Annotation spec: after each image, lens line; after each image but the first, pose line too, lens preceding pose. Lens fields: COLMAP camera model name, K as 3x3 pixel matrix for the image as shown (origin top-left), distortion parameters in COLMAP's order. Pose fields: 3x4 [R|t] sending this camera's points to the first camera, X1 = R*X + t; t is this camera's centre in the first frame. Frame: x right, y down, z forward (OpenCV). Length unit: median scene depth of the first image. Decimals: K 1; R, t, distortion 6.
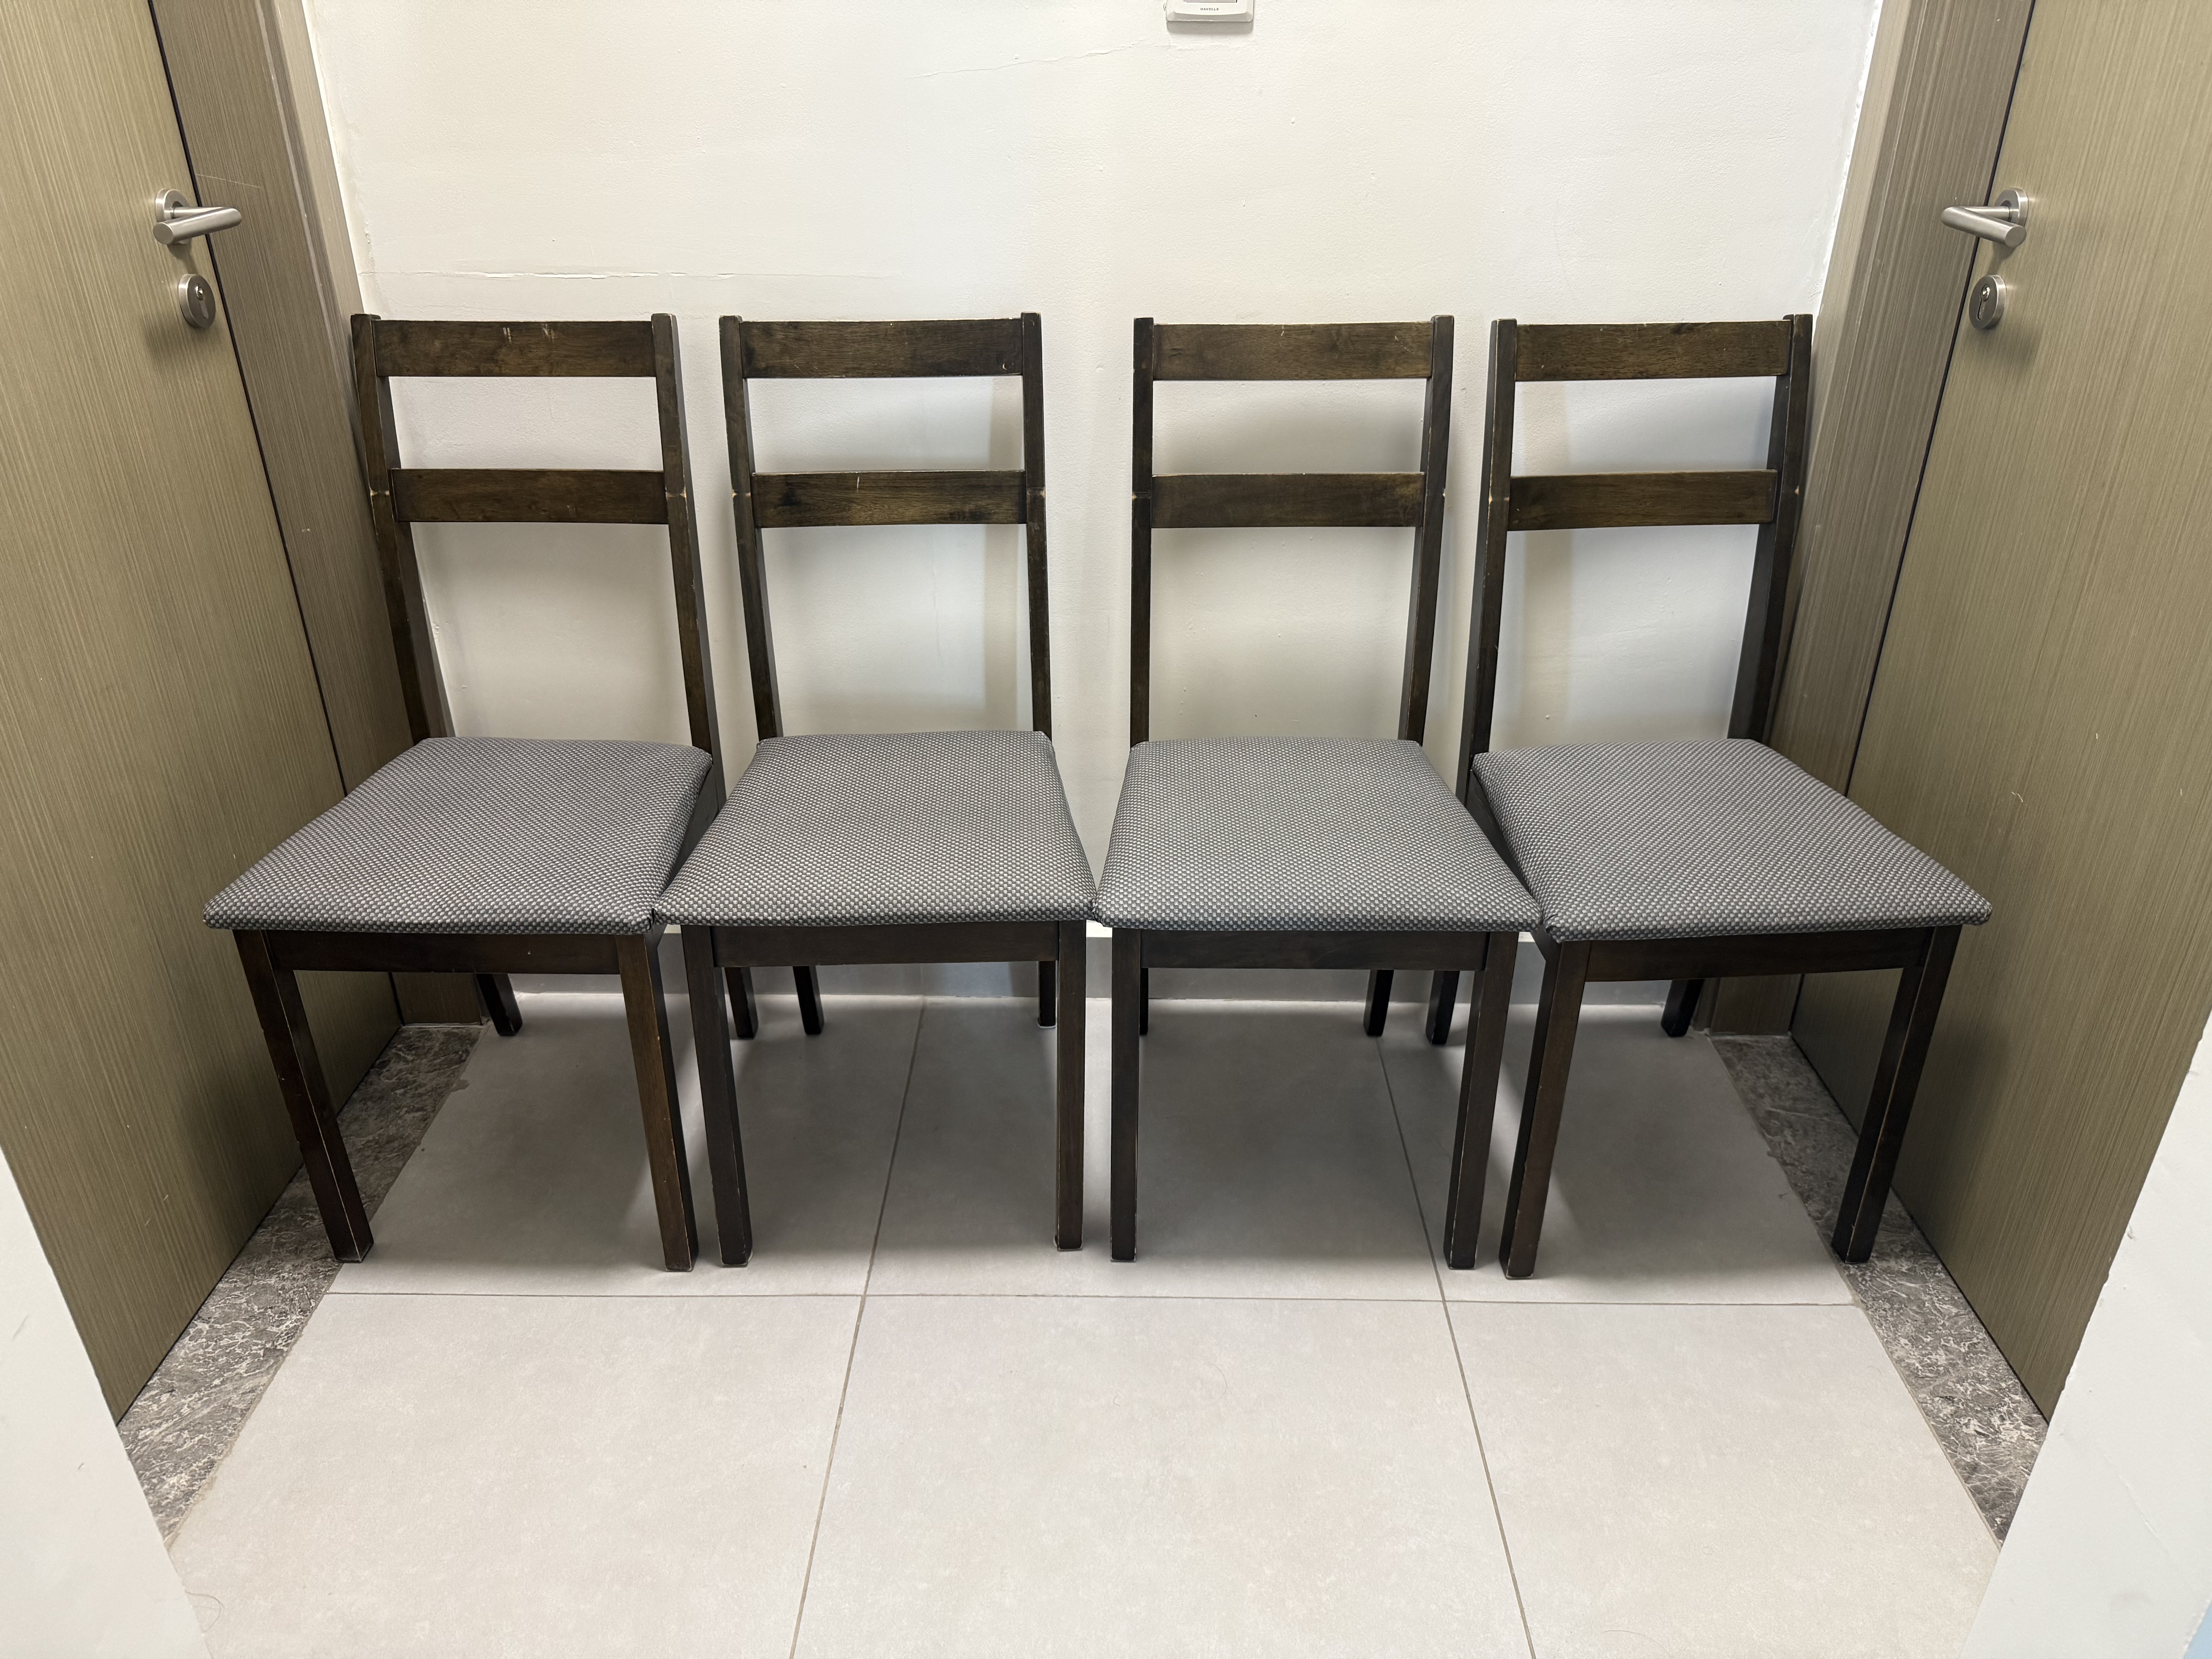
lens RADIAL K [[1569.3, 0, 1086.7], [0, 1569.3, 834.7], [0, 0, 1]] dist [0.006515, -0.037585]
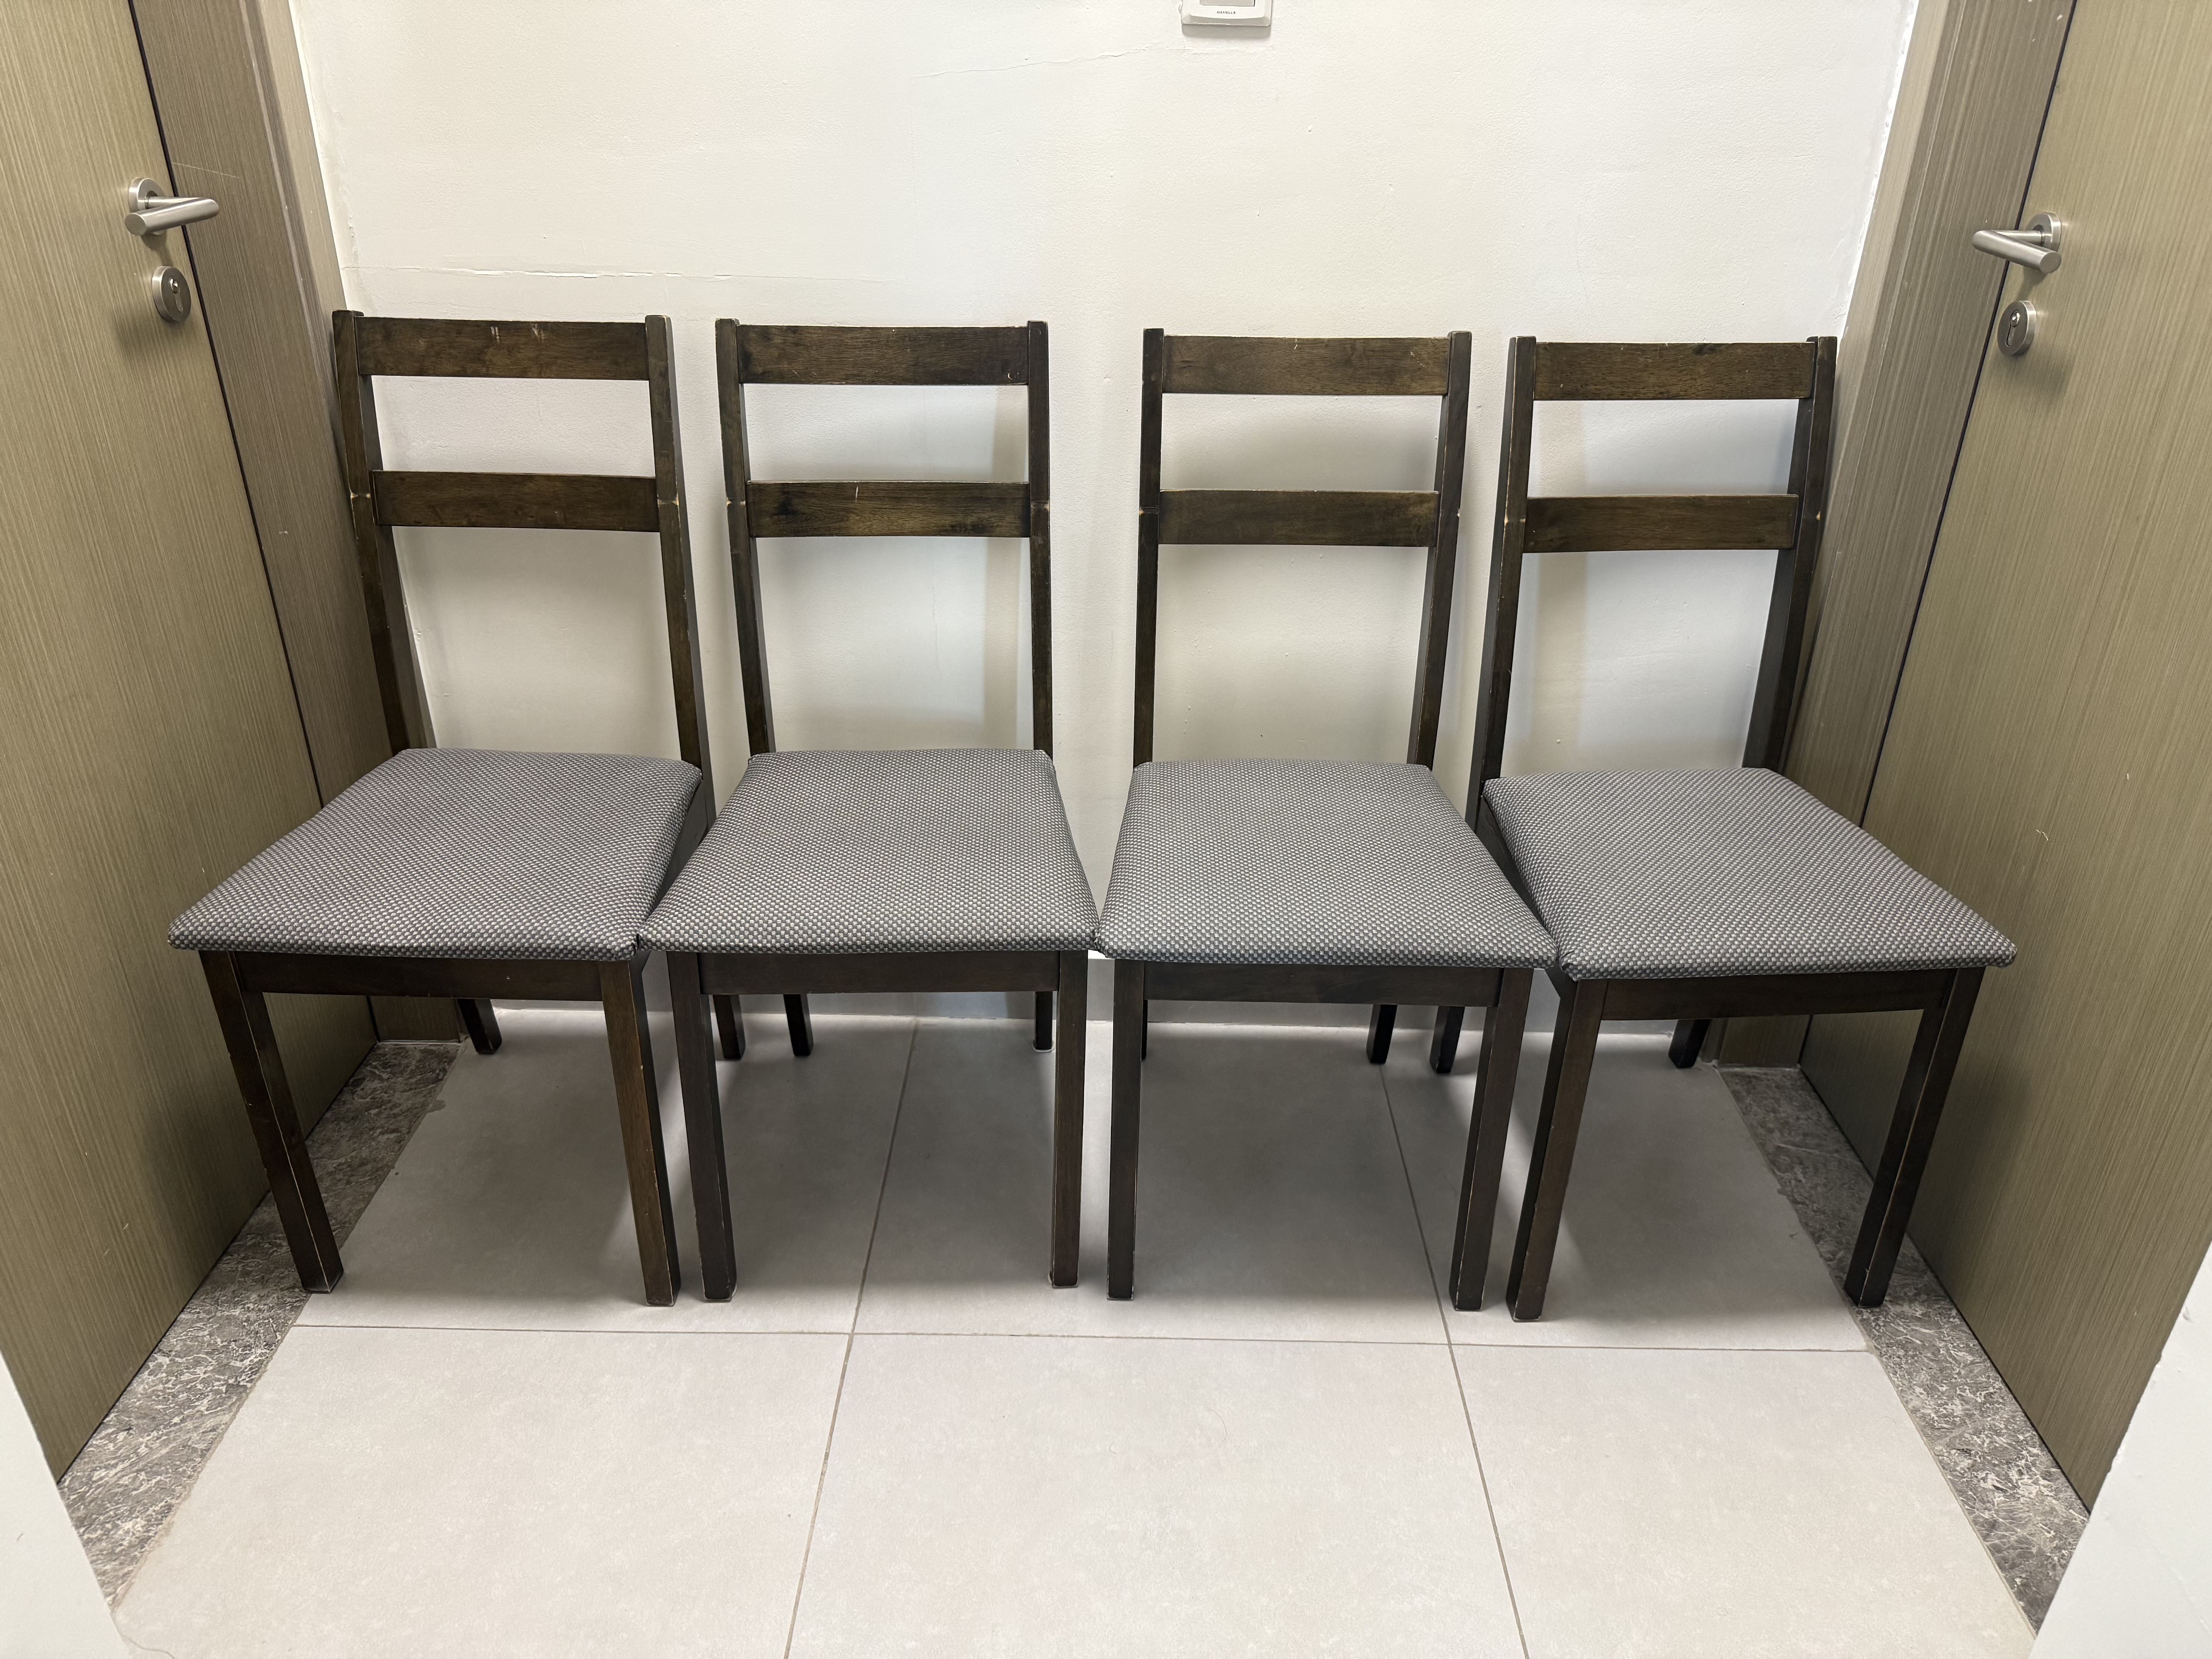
lens RADIAL K [[1569.3, 0, 1099.5], [0, 1569.3, 830.1], [0, 0, 1]] dist [0.006515, -0.037585]
pose [[0.999805, 0.013046, 0.014830, -0.007613], [-0.013010, 0.999912, -0.002474, -0.015627], [-0.014860, 0.002280, 0.999887, 0.029034]]
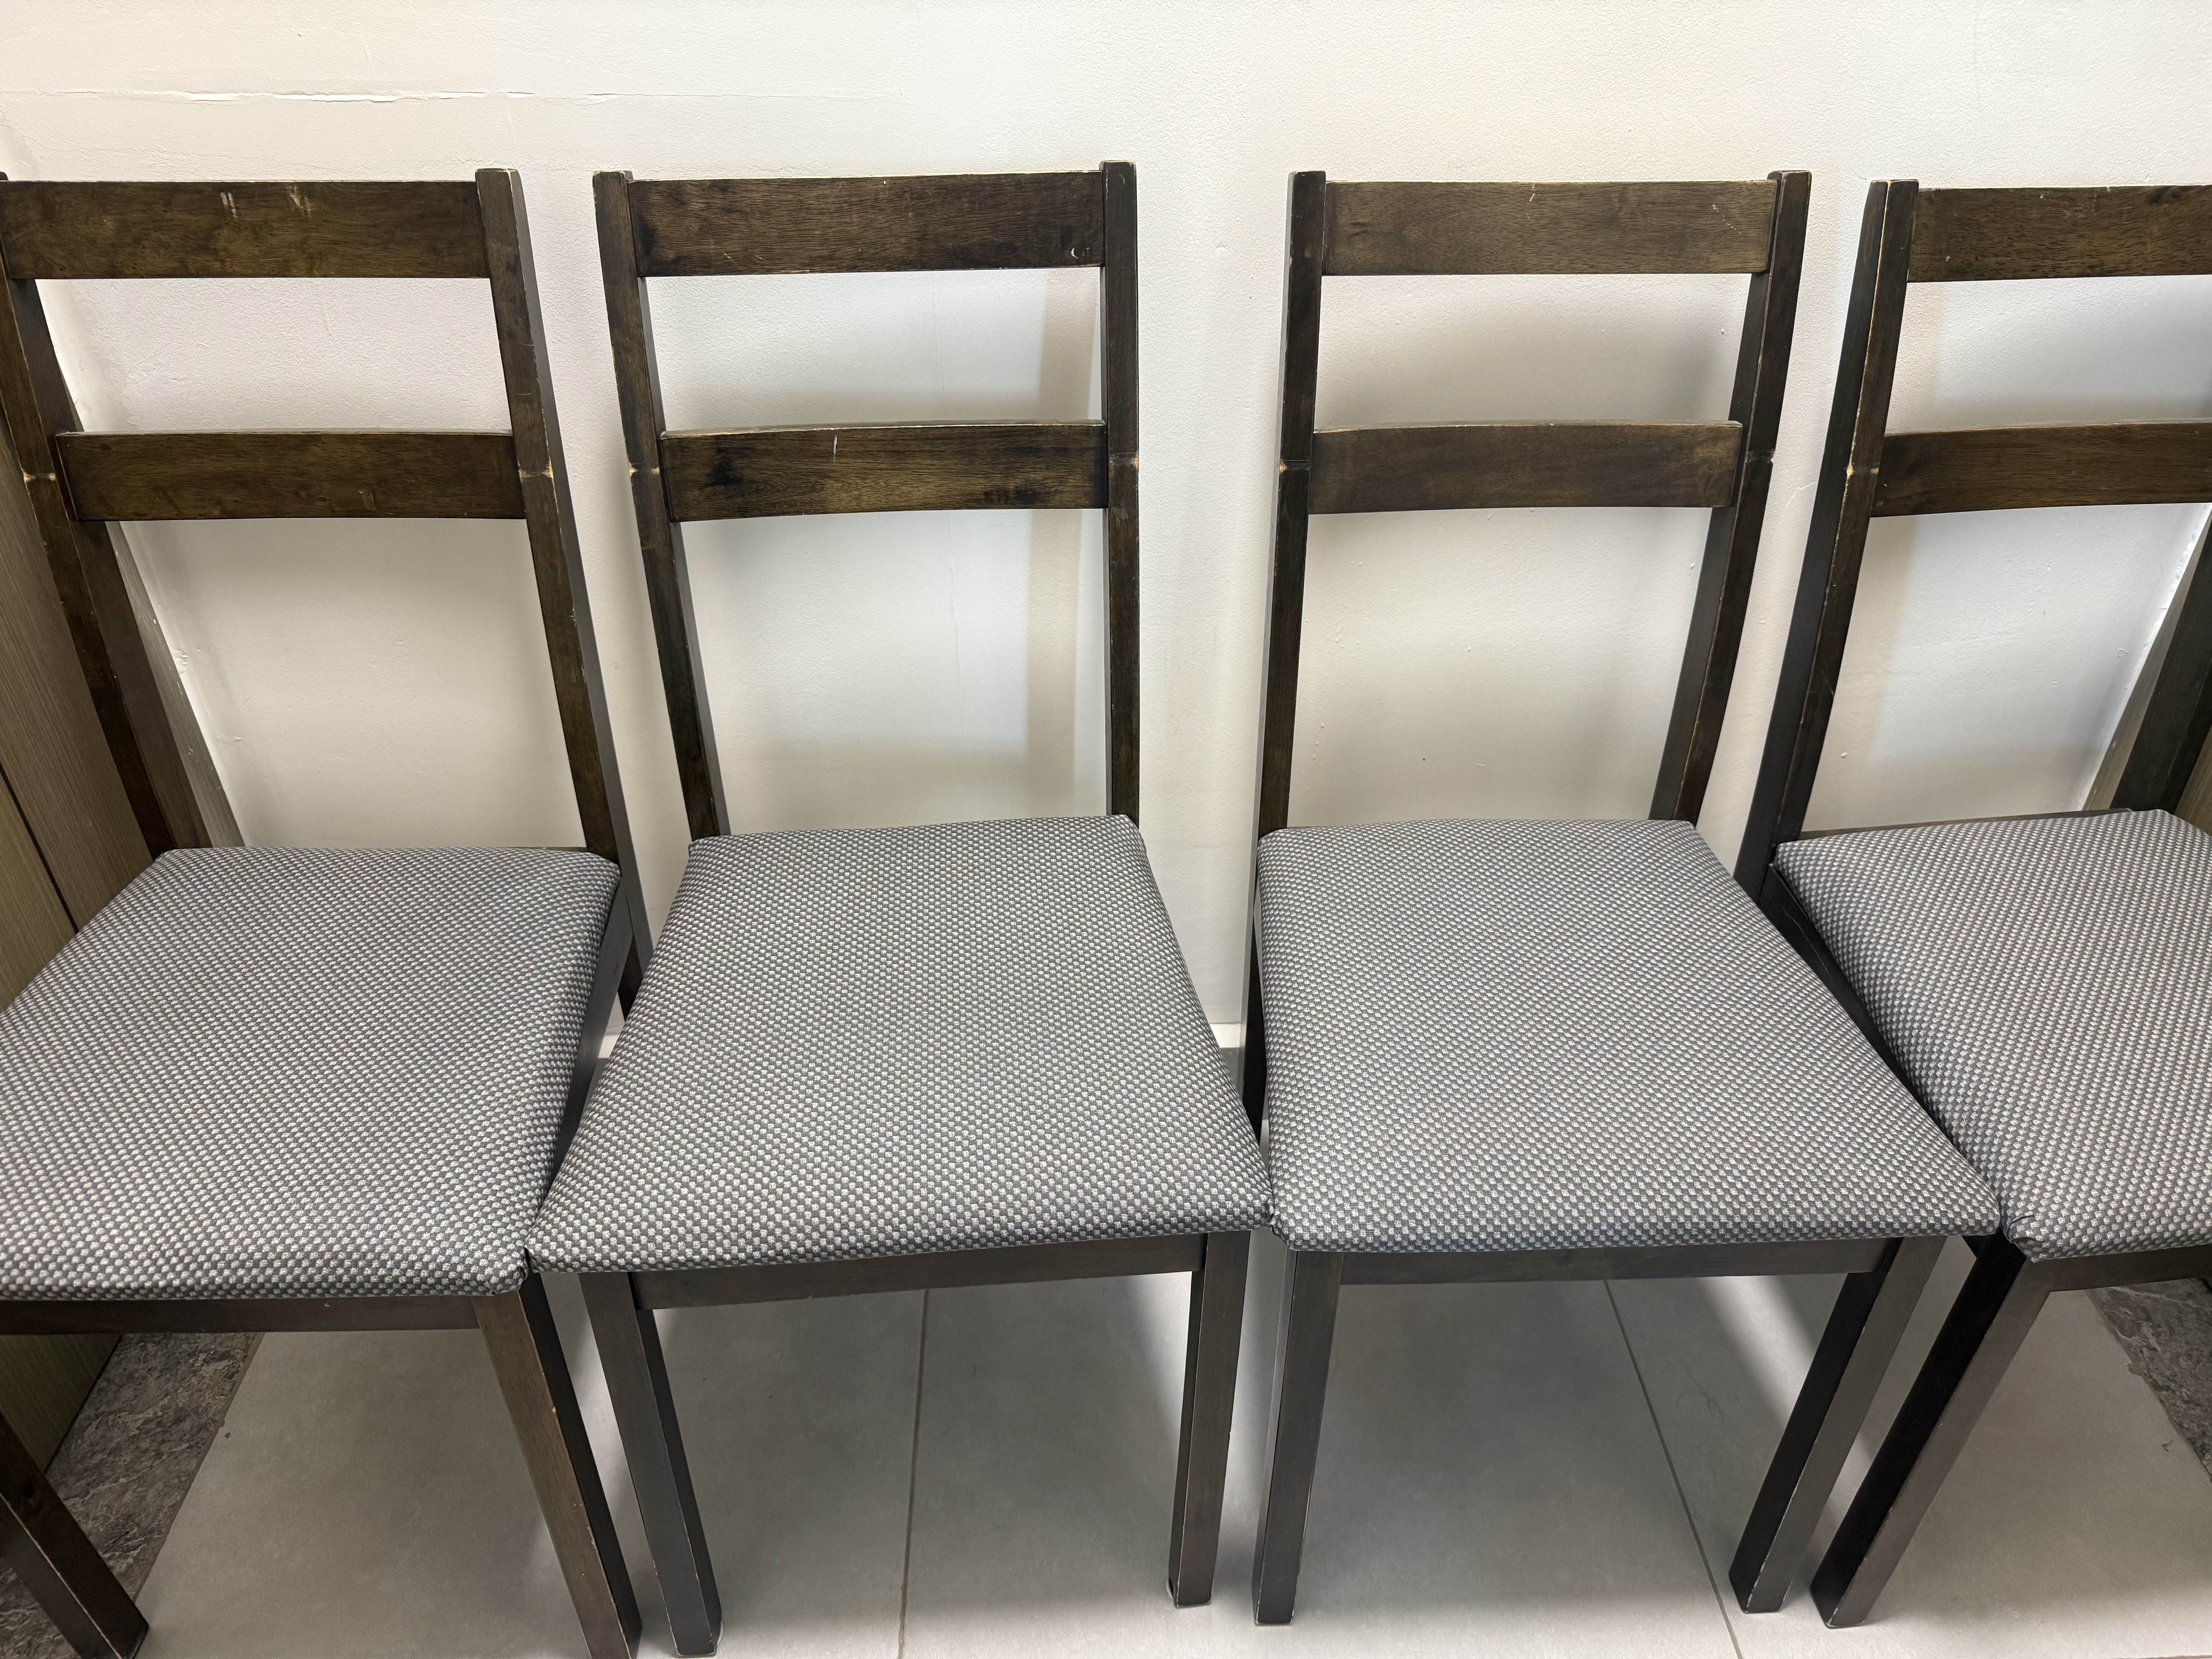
lens RADIAL K [[1569.3, 0, 1102.0], [0, 1569.3, 831.6], [0, 0, 1]] dist [0.006515, -0.037585]
pose [[0.998684, -0.020917, 0.046827, -0.075379], [0.014813, 0.991779, 0.127100, -0.155287], [-0.049101, -0.126239, 0.990784, 0.374786]]
